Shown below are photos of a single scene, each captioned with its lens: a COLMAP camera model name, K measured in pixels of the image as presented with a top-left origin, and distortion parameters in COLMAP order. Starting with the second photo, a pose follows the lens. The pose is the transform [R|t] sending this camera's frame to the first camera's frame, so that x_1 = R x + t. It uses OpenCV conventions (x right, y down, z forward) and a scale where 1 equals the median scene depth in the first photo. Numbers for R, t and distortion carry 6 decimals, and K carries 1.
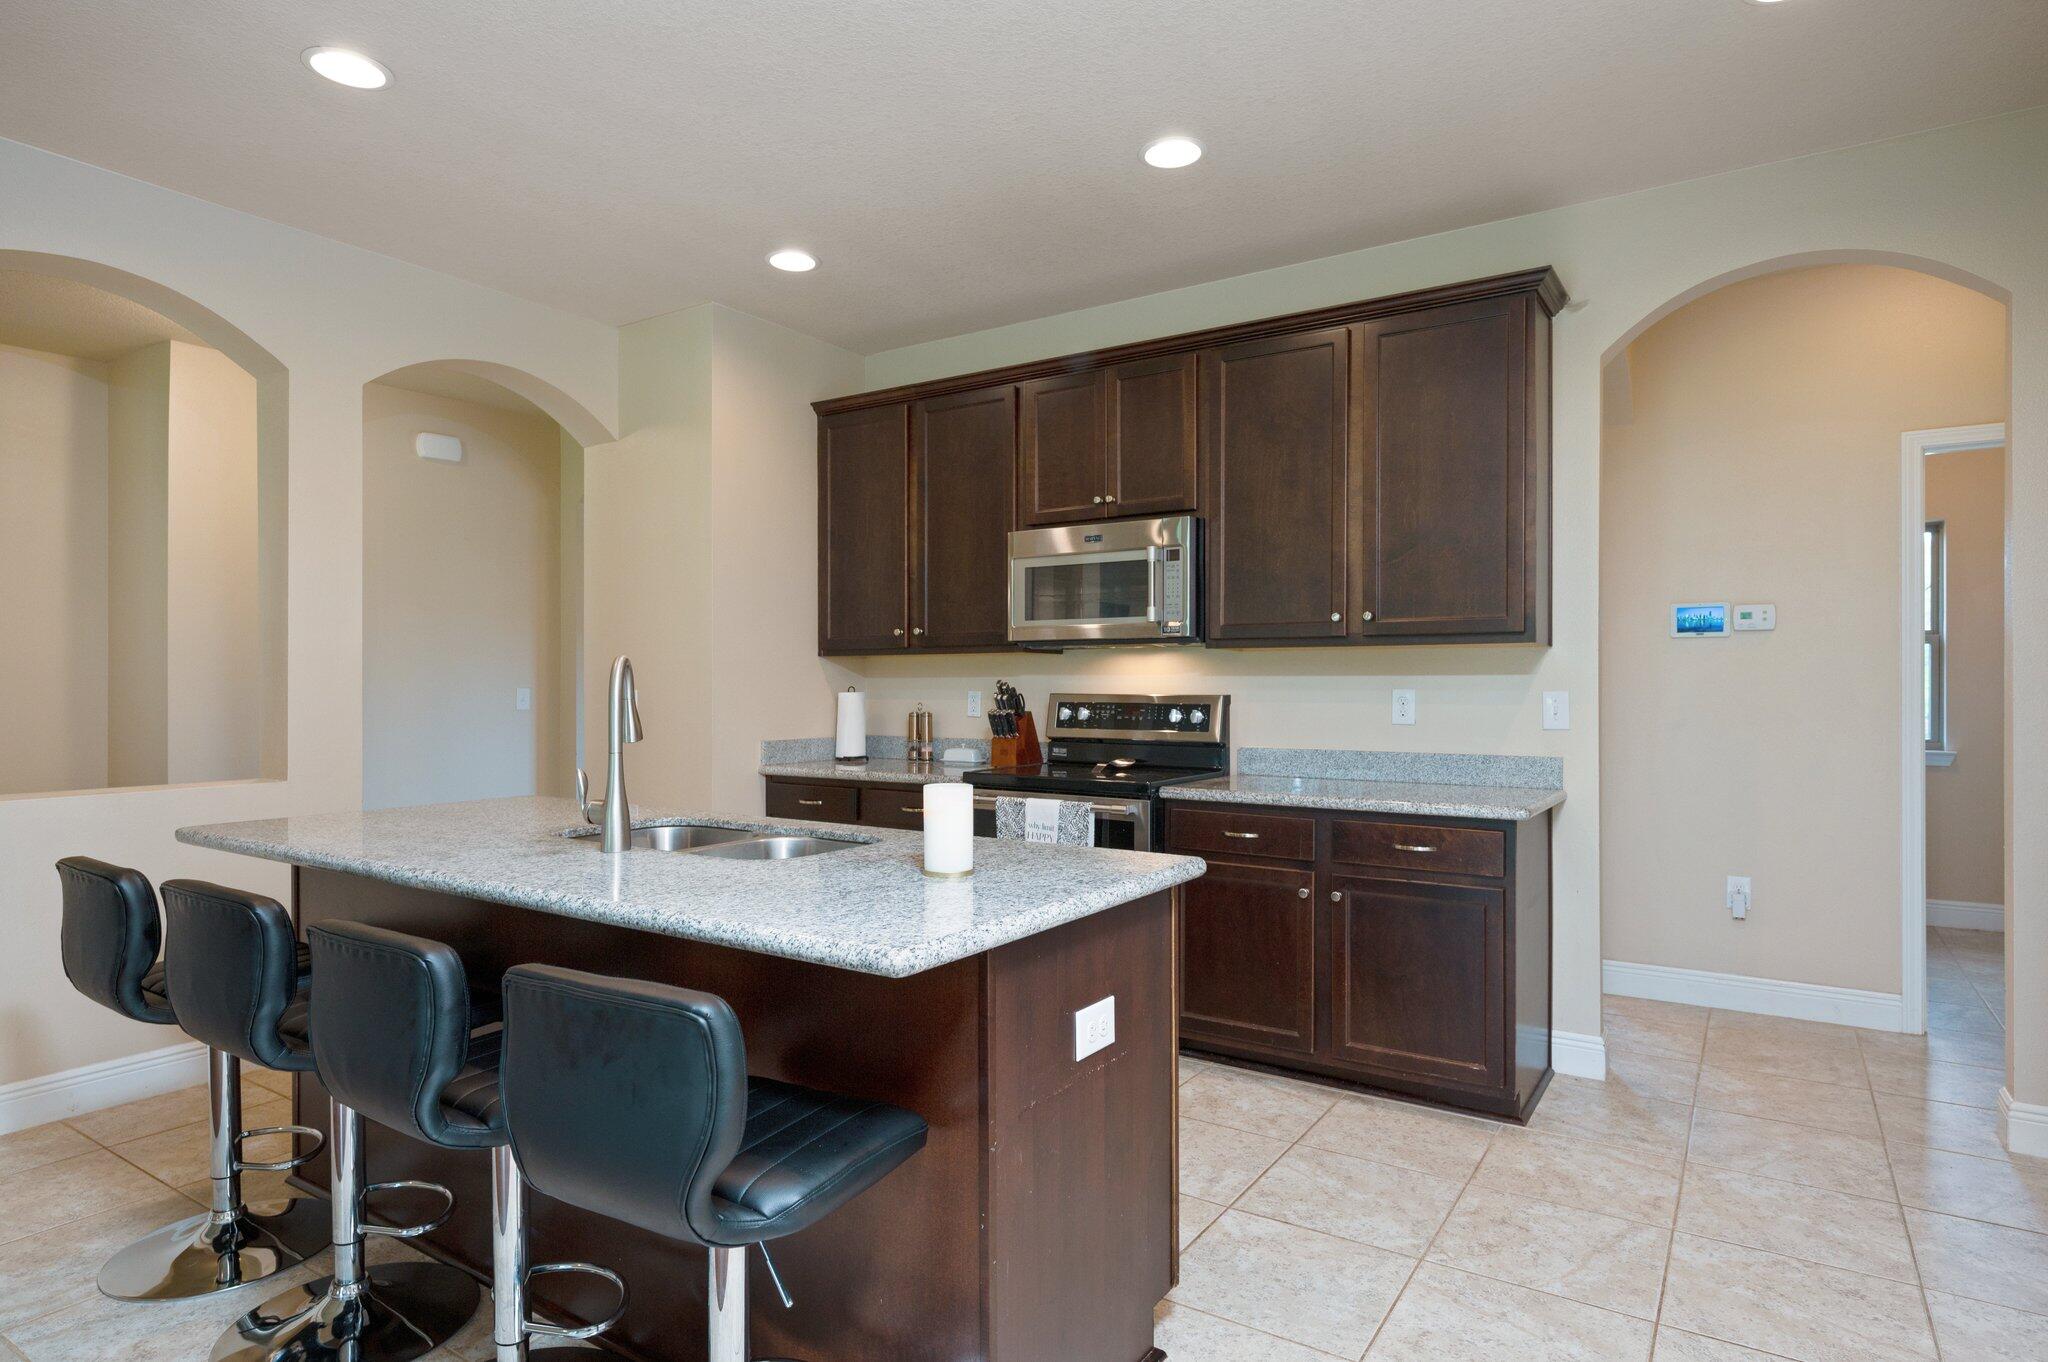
lens RADIAL K [[1128.4, 0, 1030.5], [0, 1128.4, 687.3], [0, 0, 1]] dist [-0.002692, -0.002252]
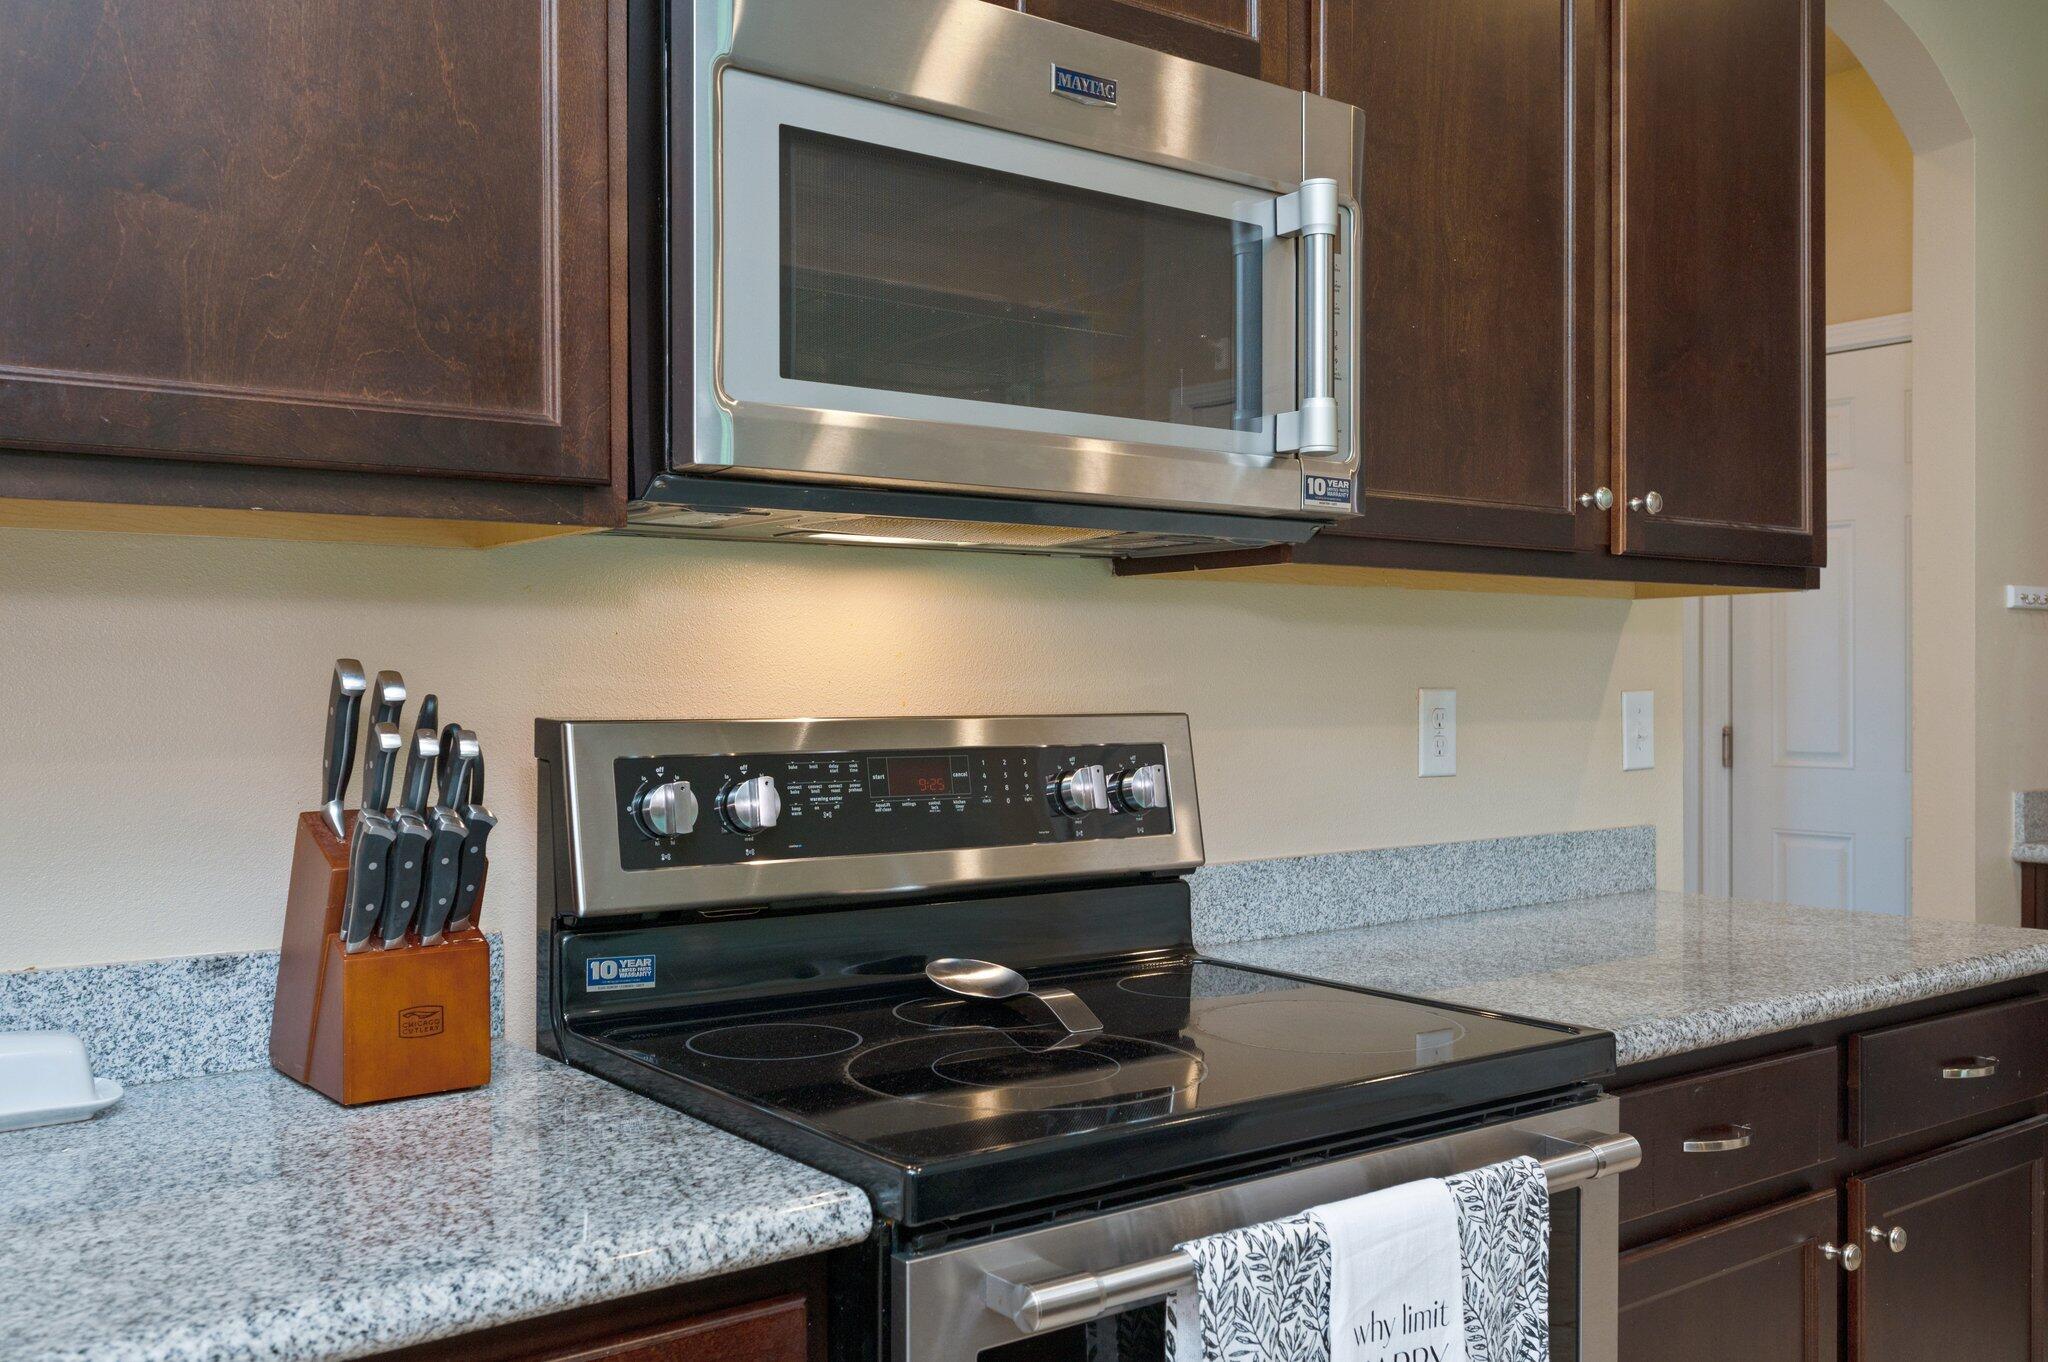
lens RADIAL K [[1791.8, 0, 1002.4], [0, 1791.8, 677.7], [0, 0, 1]] dist [-0.006090, 0.014962]
pose [[0.336544, -0.004074, 0.941659, -0.312156], [0.000596, 0.999991, 0.004113, -0.004705], [-0.941668, -0.000824, 0.336543, 0.869116]]
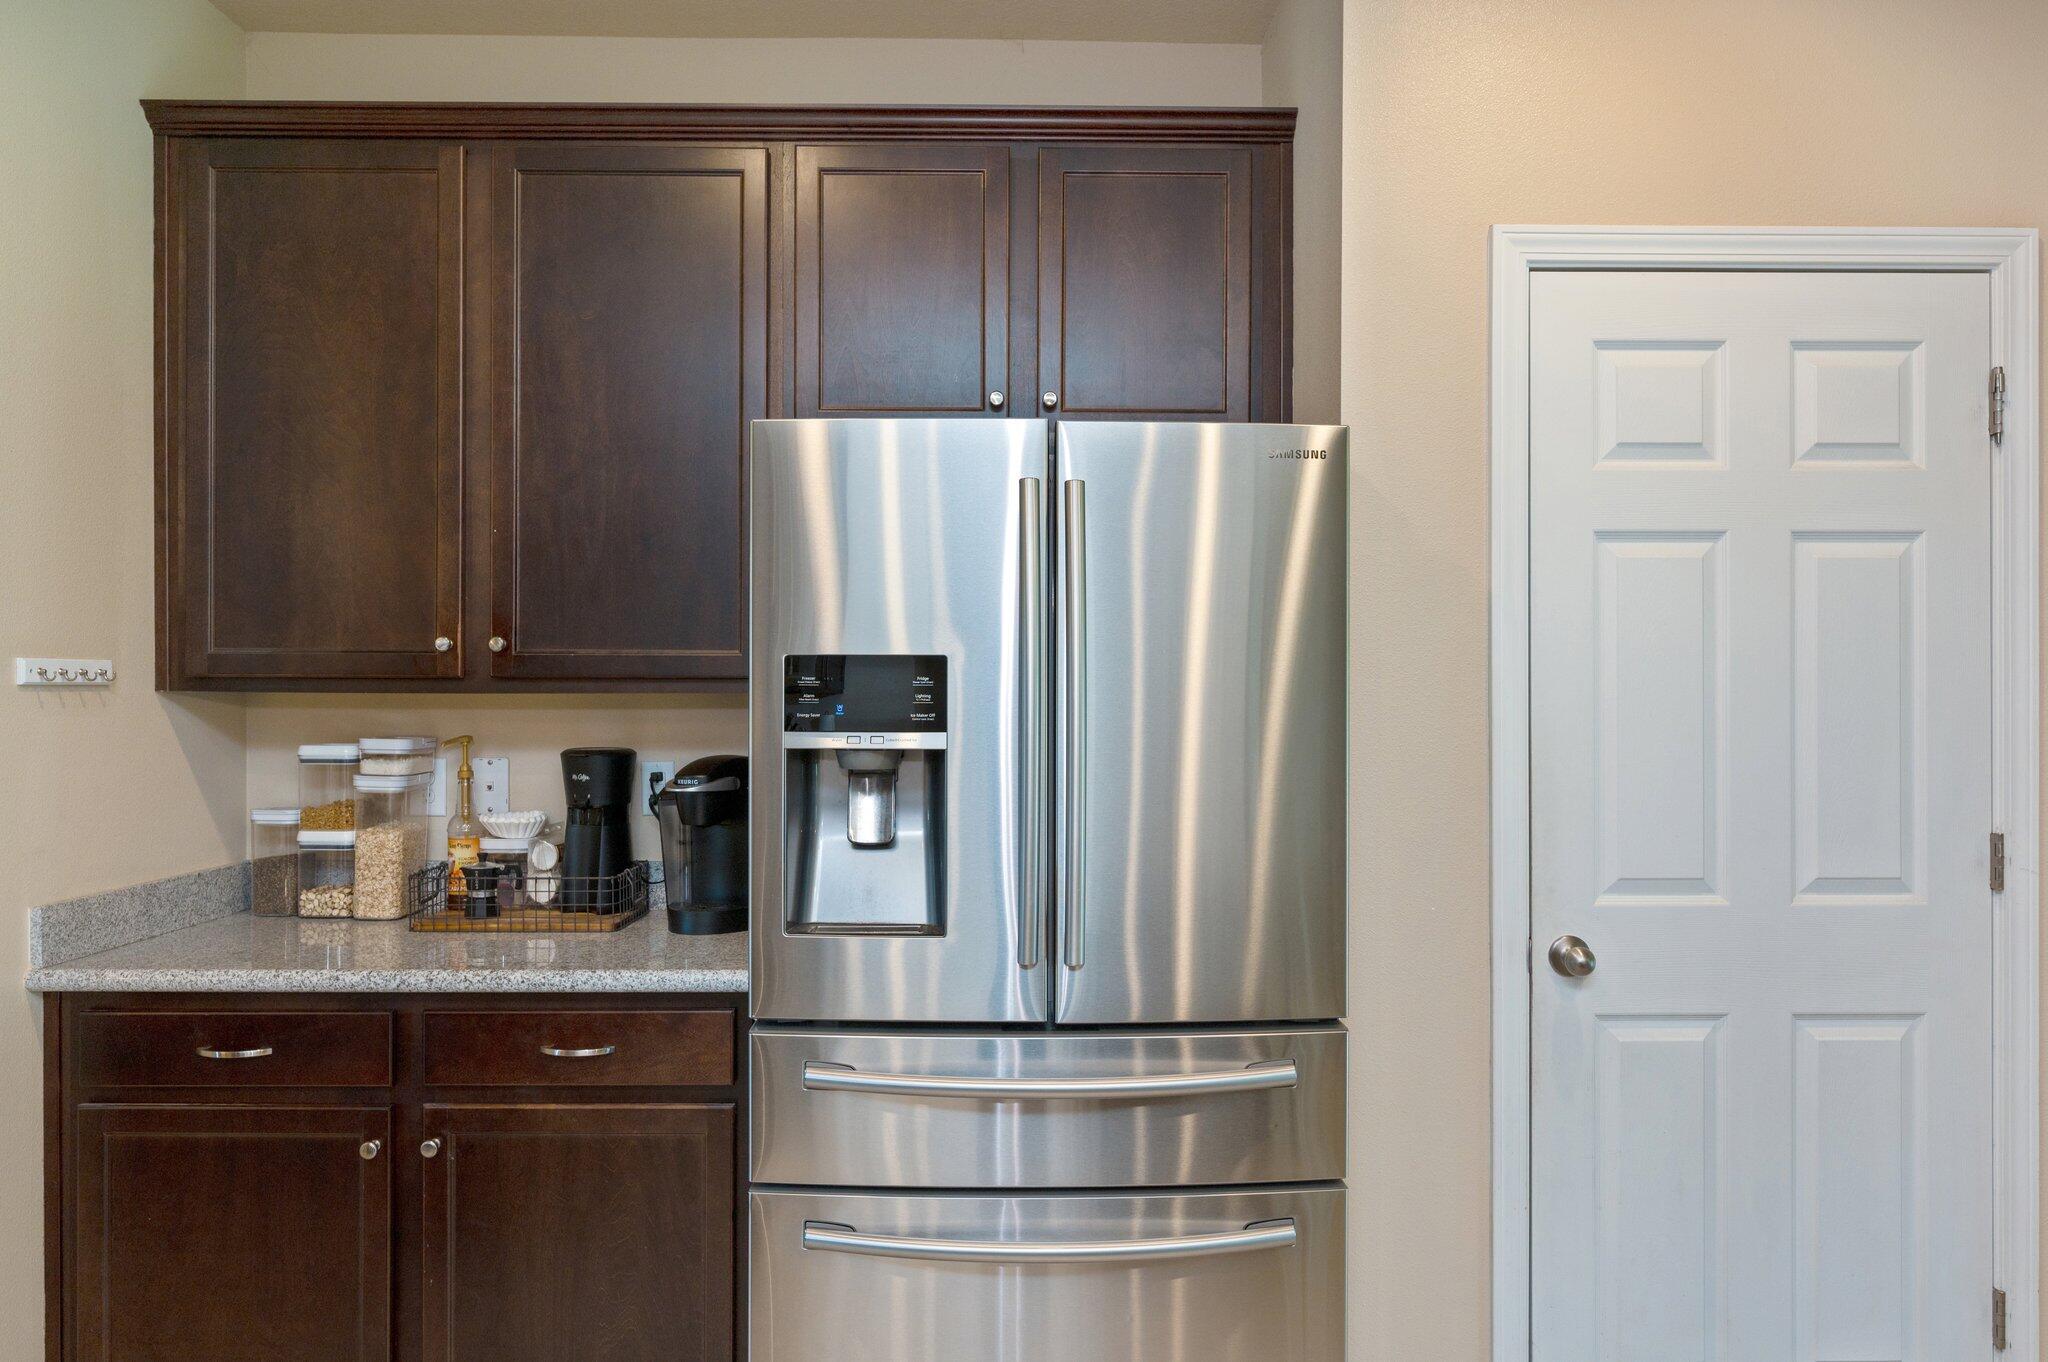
lens RADIAL K [[1327.9, 0, 1033.3], [0, 1327.9, 689.3], [0, 0, 1]] dist [0.009330, 0.000353]
pose [[-0.574118, -0.002812, 0.818767, 0.002527], [-0.005869, 0.999983, -0.000681, -0.034575], [-0.818751, -0.005196, -0.574125, 0.678991]]
